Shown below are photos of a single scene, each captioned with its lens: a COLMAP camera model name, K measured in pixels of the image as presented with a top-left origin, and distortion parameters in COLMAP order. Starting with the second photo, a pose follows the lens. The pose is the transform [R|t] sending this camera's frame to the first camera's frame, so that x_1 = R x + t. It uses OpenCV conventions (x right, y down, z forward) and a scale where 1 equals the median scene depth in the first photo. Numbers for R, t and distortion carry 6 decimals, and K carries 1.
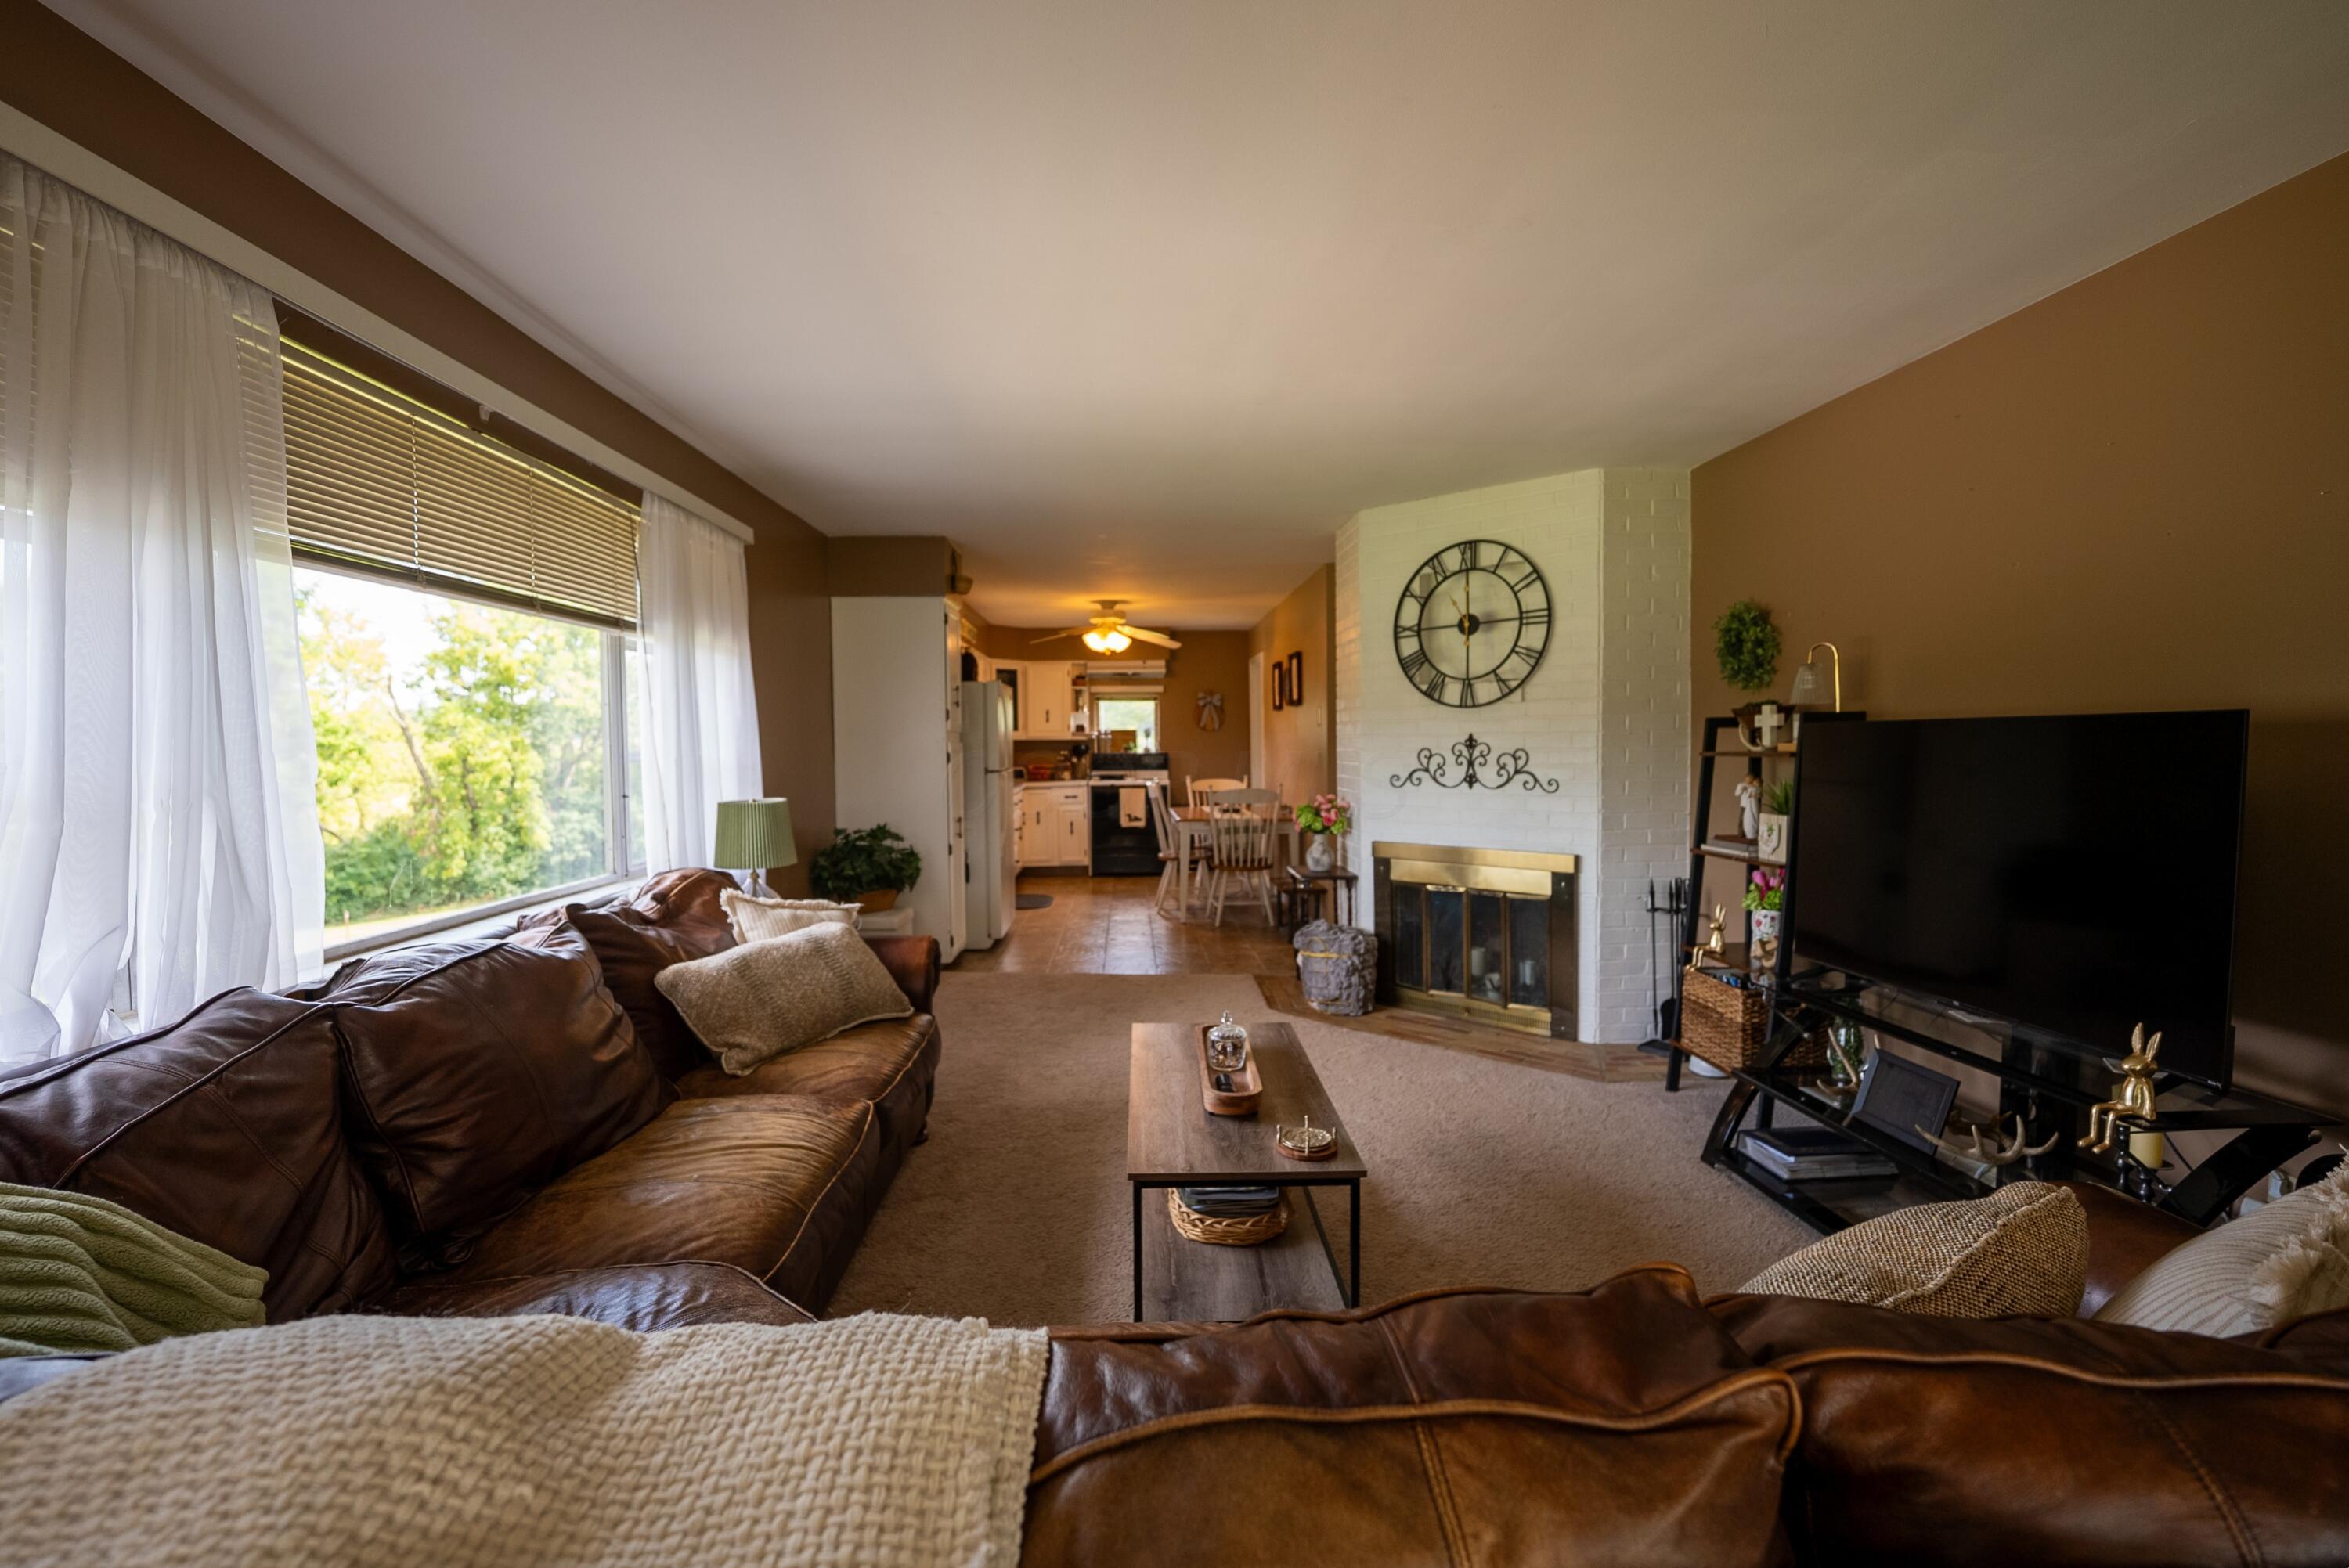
lens RADIAL K [[1026.3, 0, 1175.0], [0, 1026.3, 790.5], [0, 0, 1]] dist [-0.004553, -0.000435]
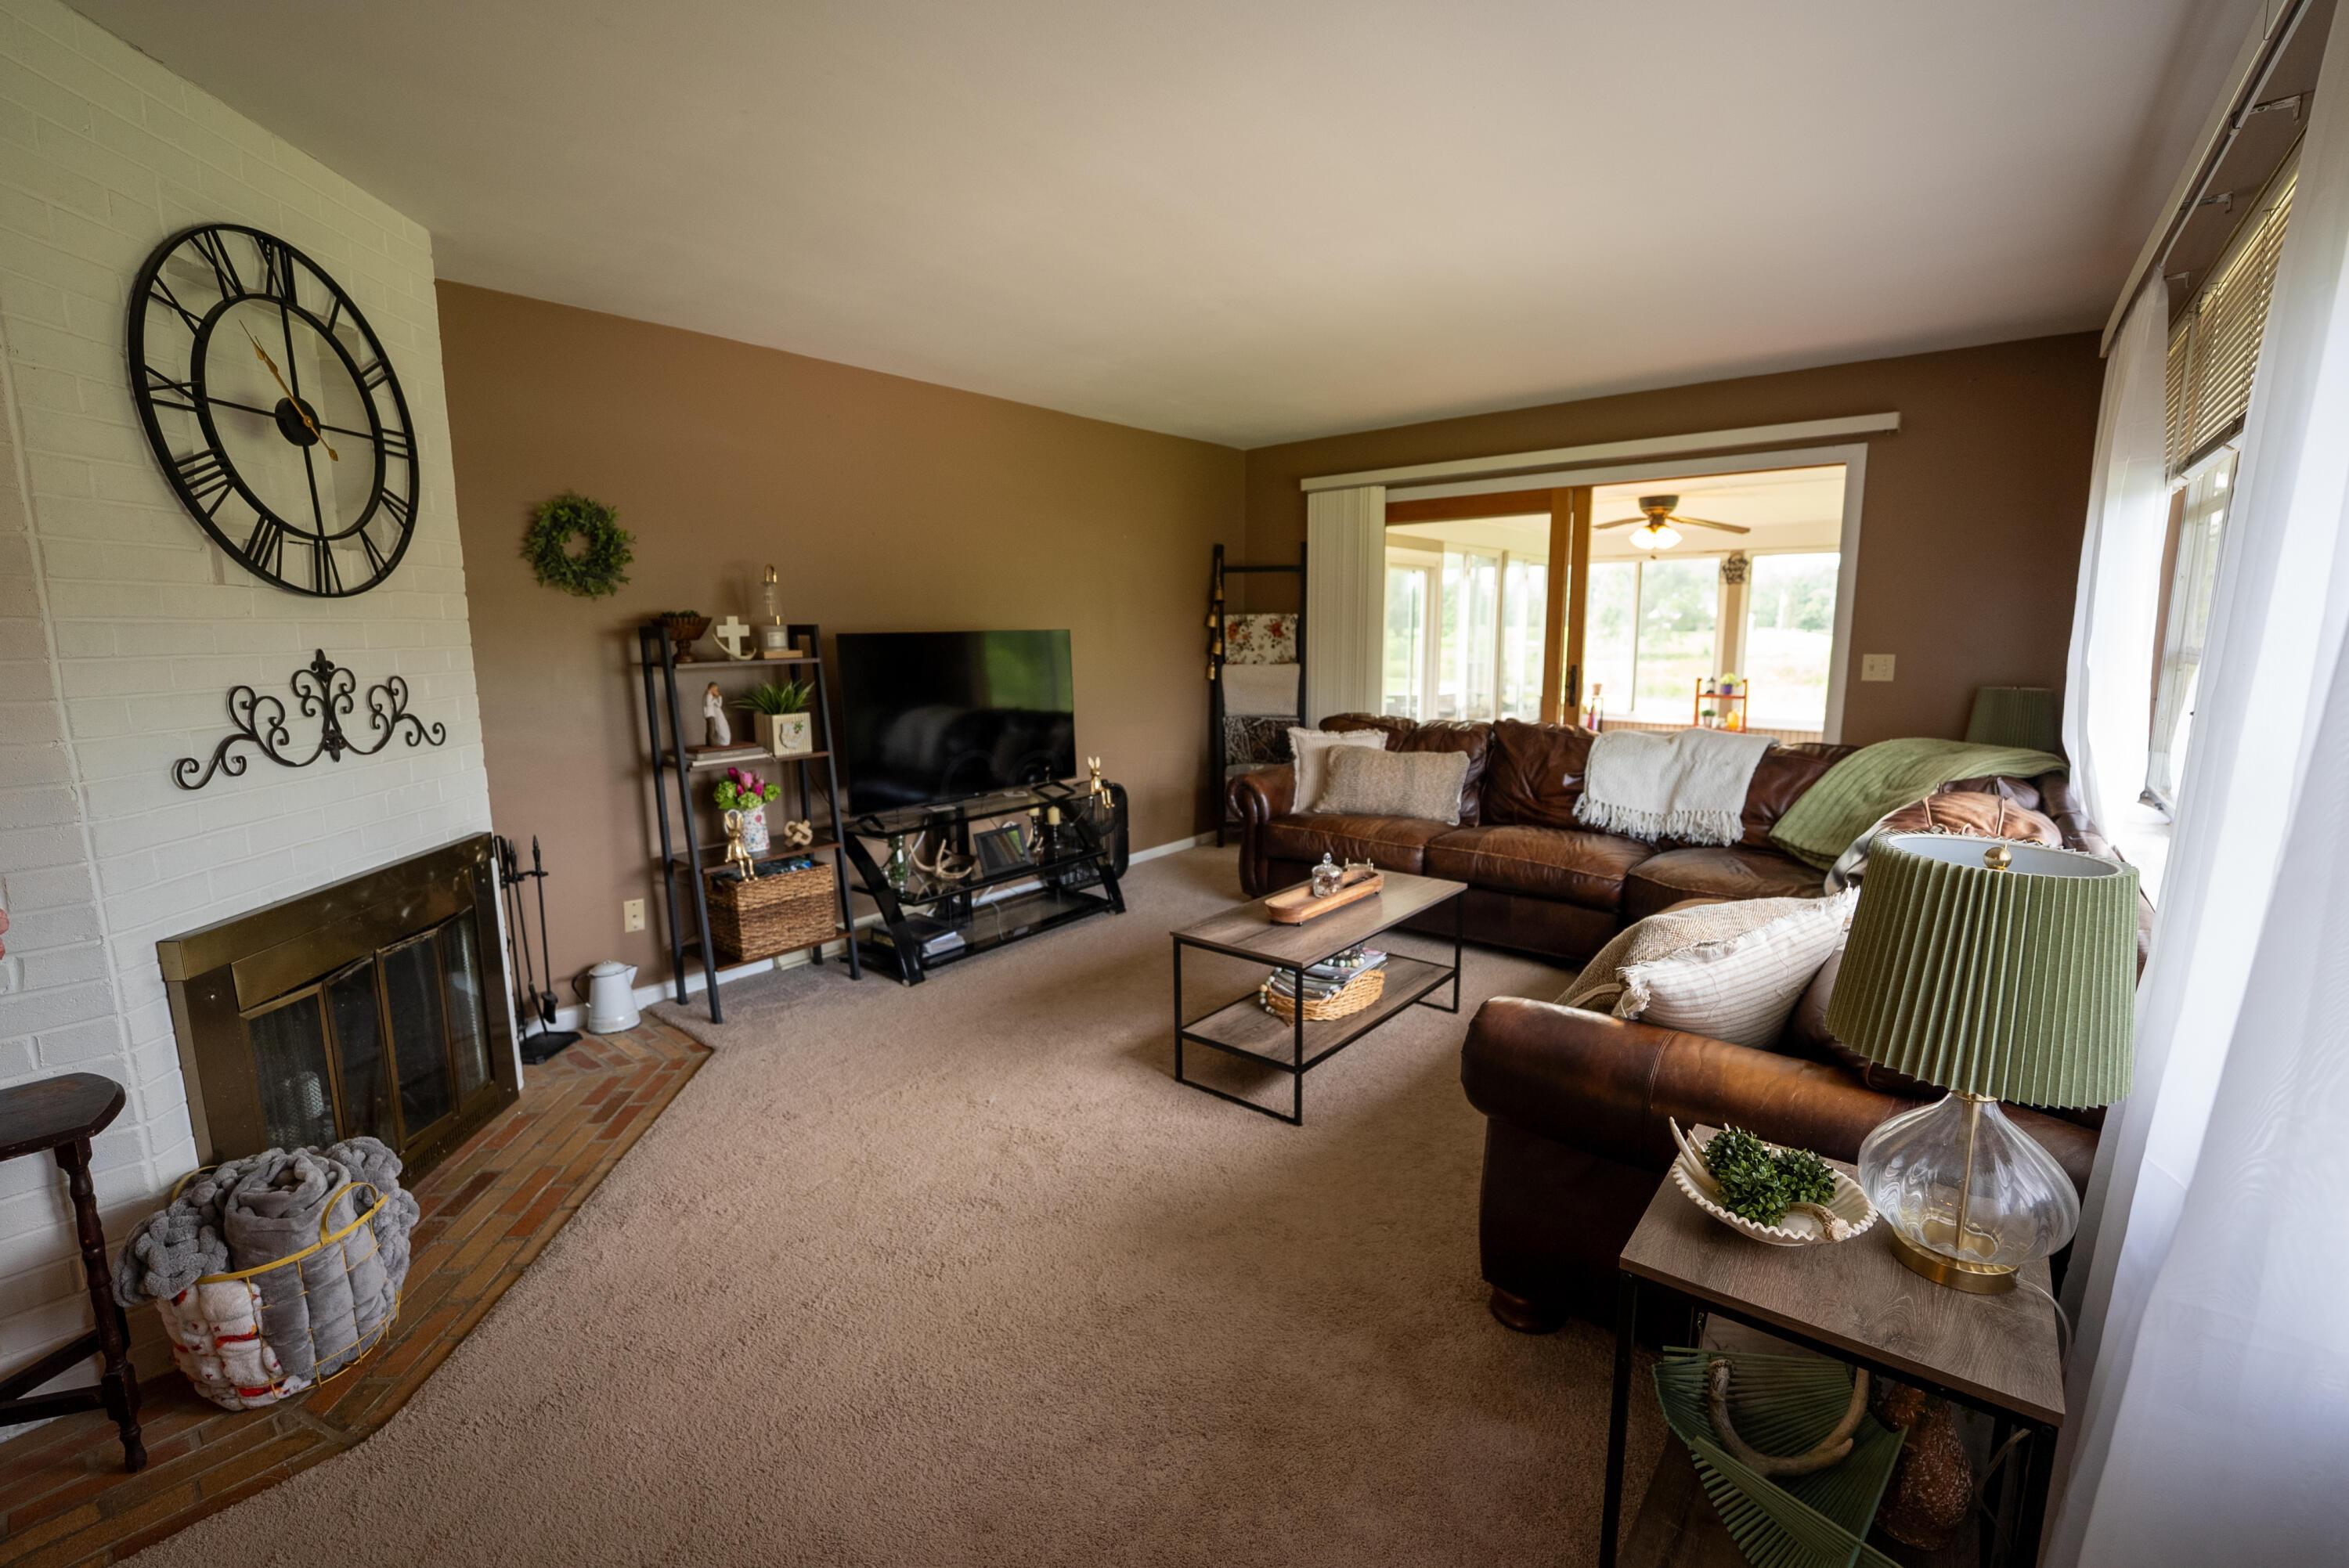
lens RADIAL K [[966.2, 0, 1151.2], [0, 966.2, 776.4], [0, 0, 1]] dist [-0.026705, 0.002926]
pose [[-0.725396, -0.089130, 0.682537, -0.185005], [0.050598, 0.981994, 0.182011, -0.034108], [-0.686469, 0.166565, -0.707825, 0.616185]]
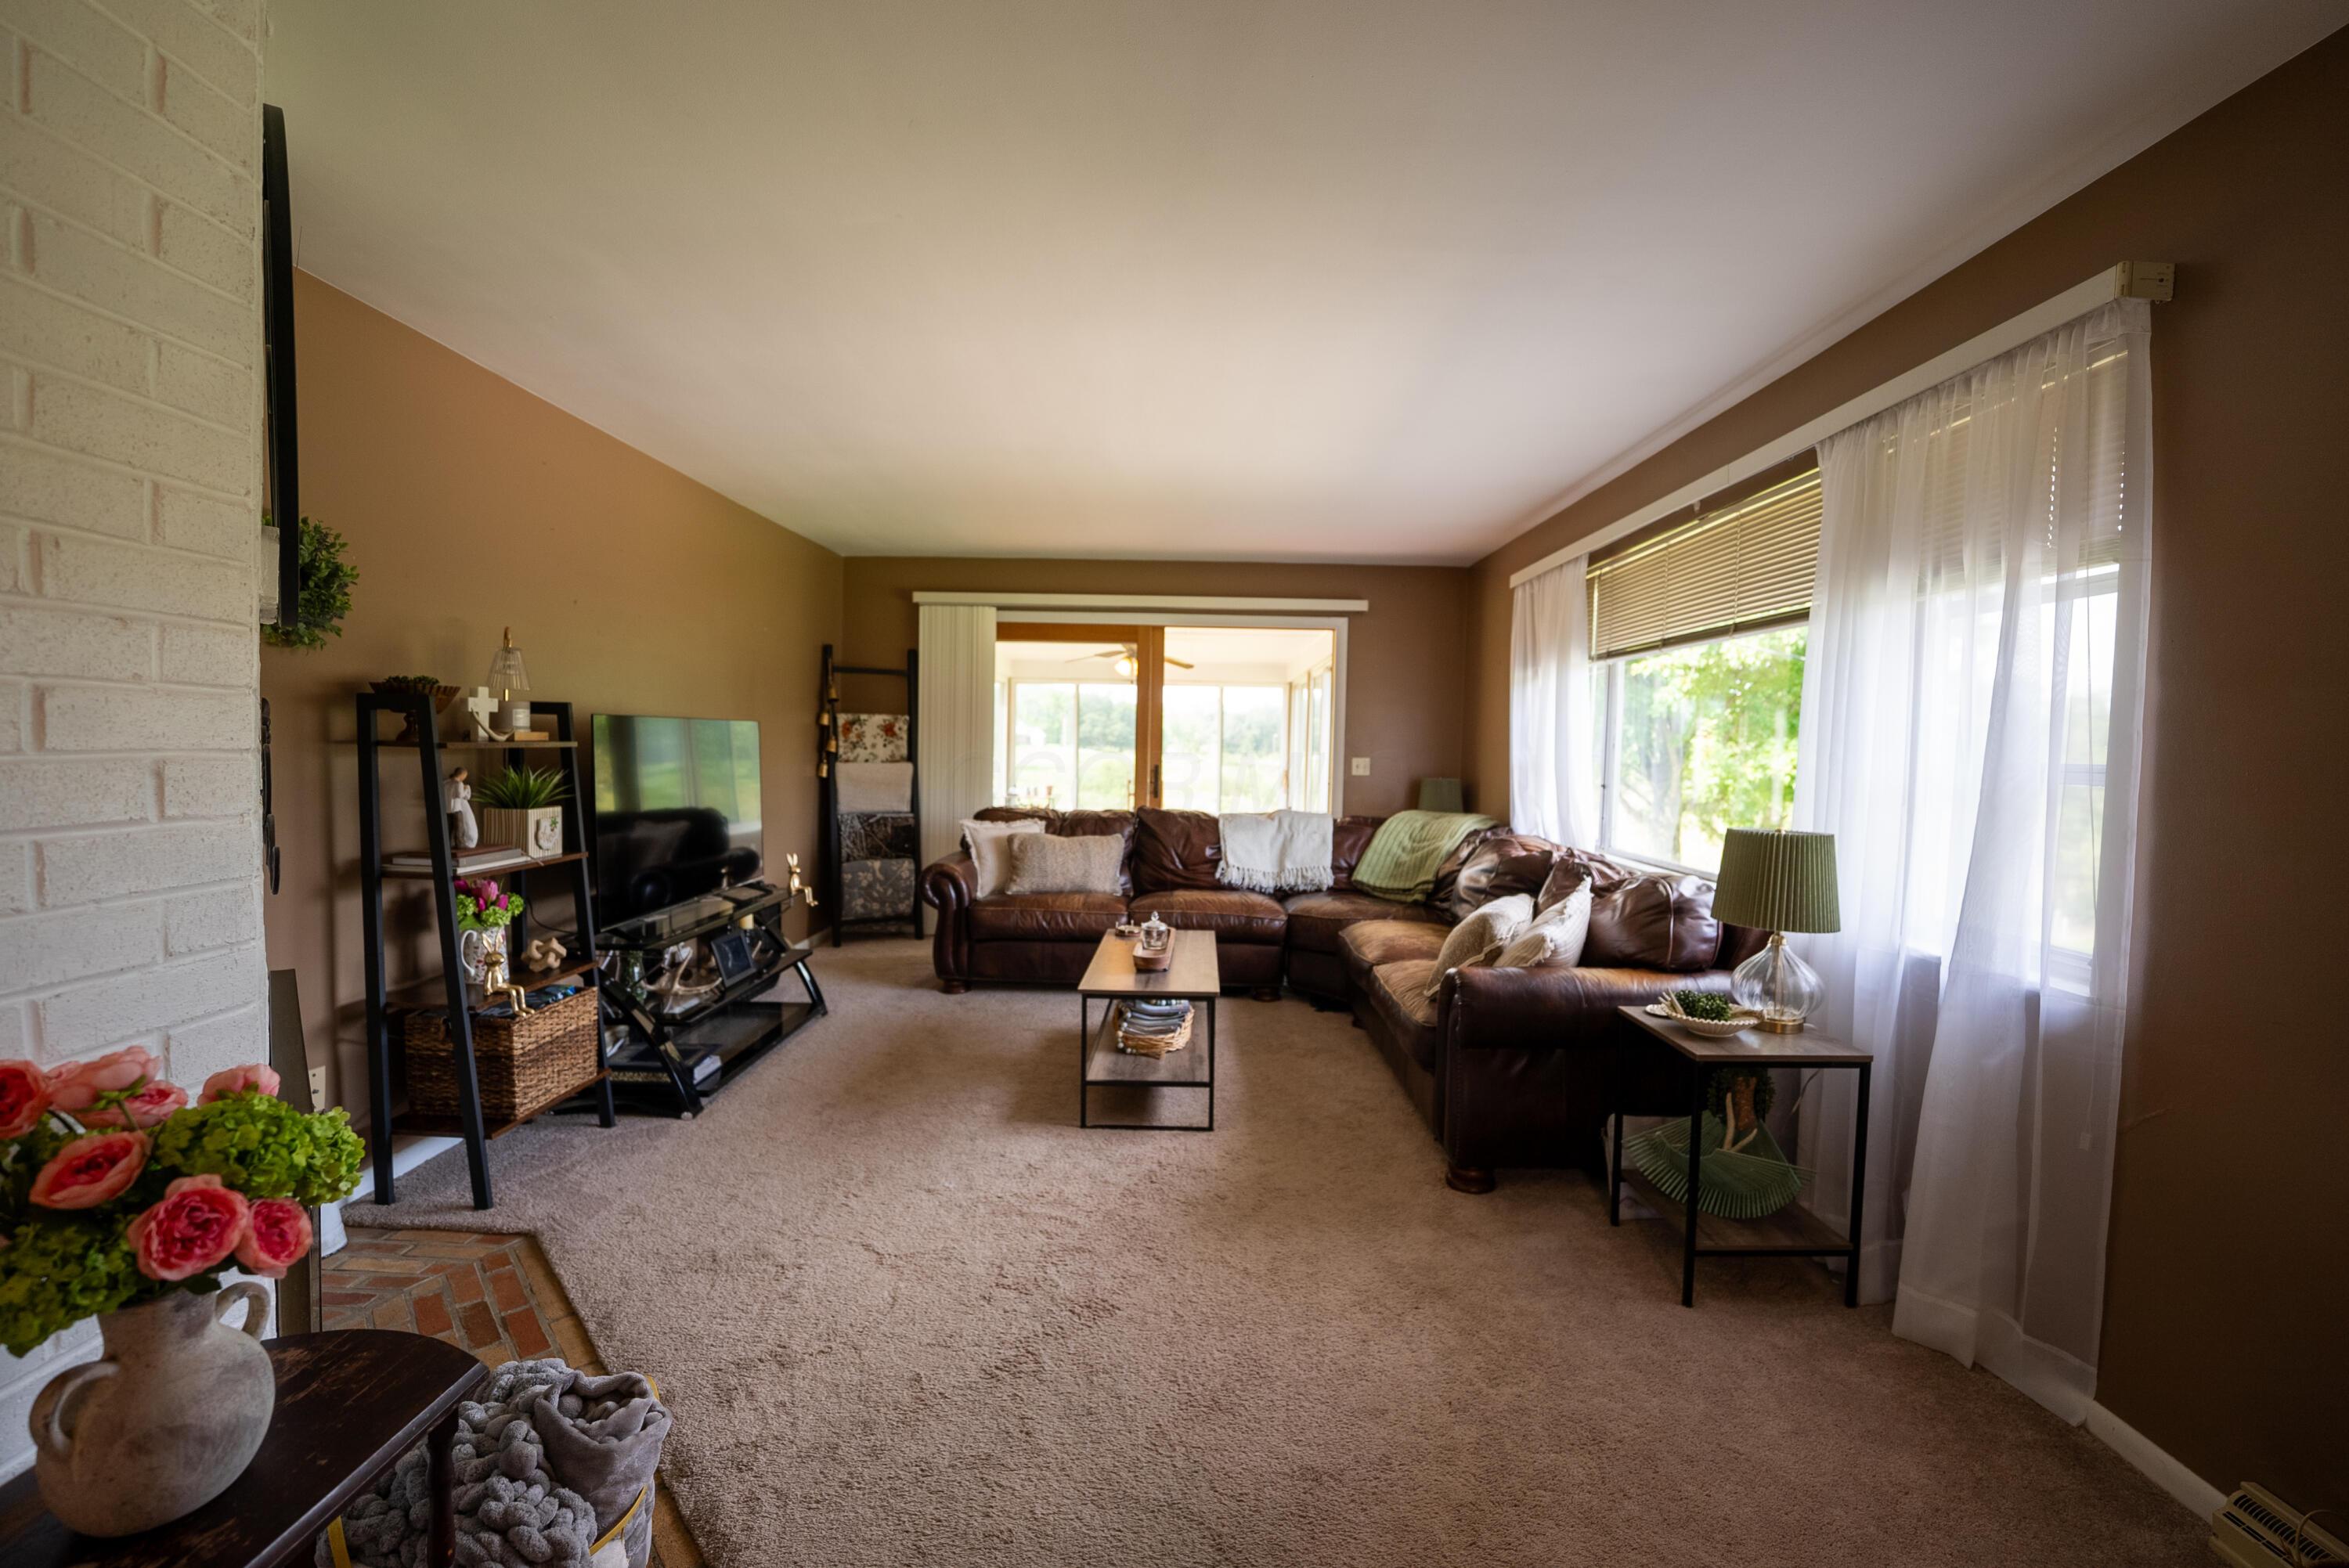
lens RADIAL K [[966.2, 0, 1144.3], [0, 966.2, 772.0], [0, 0, 1]] dist [-0.026705, 0.002926]
pose [[-0.995975, -0.014732, 0.088413, -0.017138], [-0.007668, 0.996789, 0.079706, -0.034275], [-0.089304, 0.078707, -0.992890, 0.751679]]
